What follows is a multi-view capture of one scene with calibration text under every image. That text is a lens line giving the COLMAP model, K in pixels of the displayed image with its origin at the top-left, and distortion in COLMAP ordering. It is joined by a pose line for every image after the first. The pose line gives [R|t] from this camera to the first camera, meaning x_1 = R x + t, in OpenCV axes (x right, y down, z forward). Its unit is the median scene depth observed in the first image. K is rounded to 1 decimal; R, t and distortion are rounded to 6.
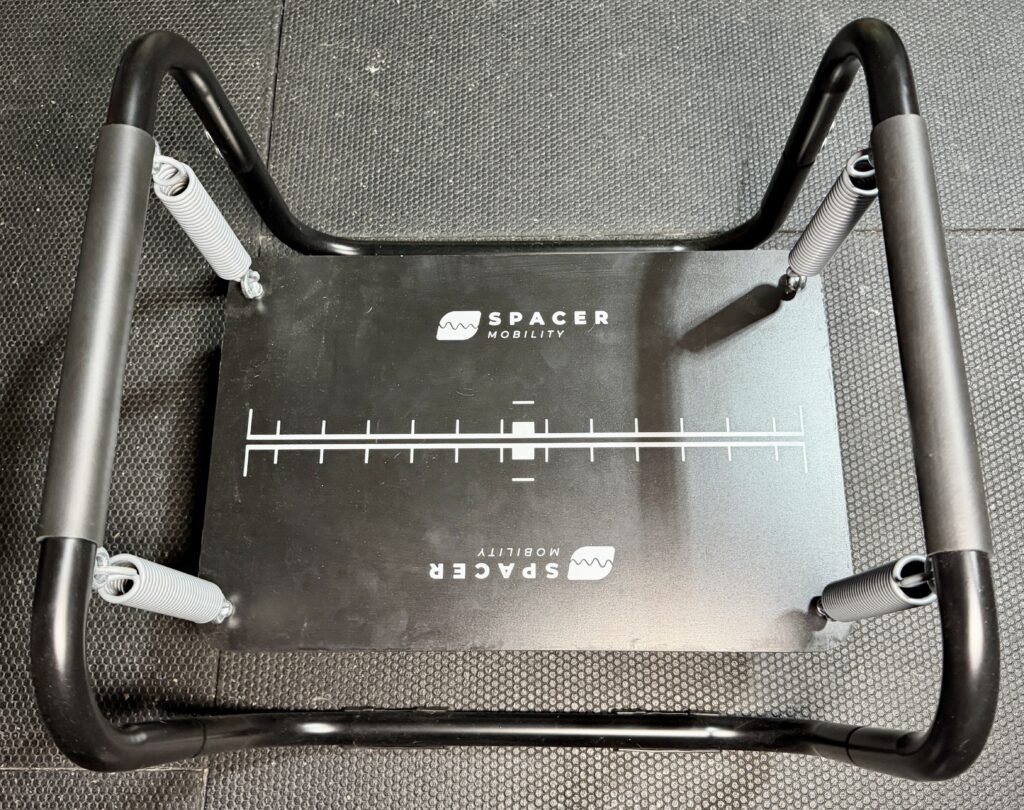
lens RADIAL K [[915.3, 0, 533.1], [0, 915.3, 409.5], [0, 0, 1]] dist [0.002878, -0.000012]
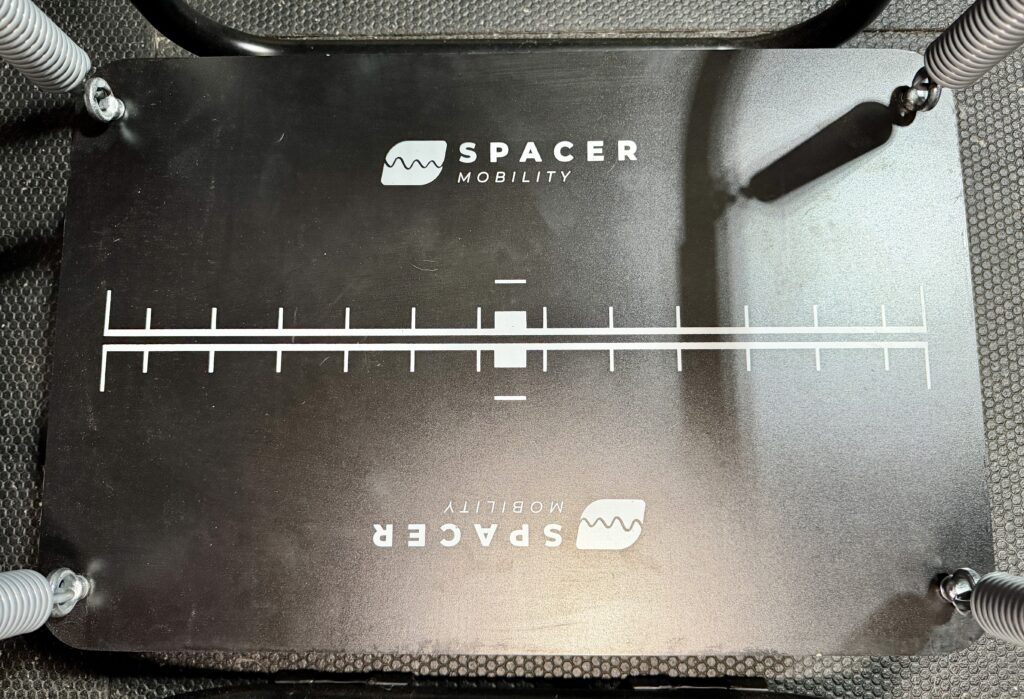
lens RADIAL K [[783.3, 0, 512.0], [0, 783.3, 349.5], [0, 0, 1]] dist [0.013475, -0.076051]
pose [[0.999992, 0.001446, -0.003754, -0.007174], [-0.000824, 0.987016, 0.160622, -0.049841], [0.003938, -0.160617, 0.987009, 0.417486]]
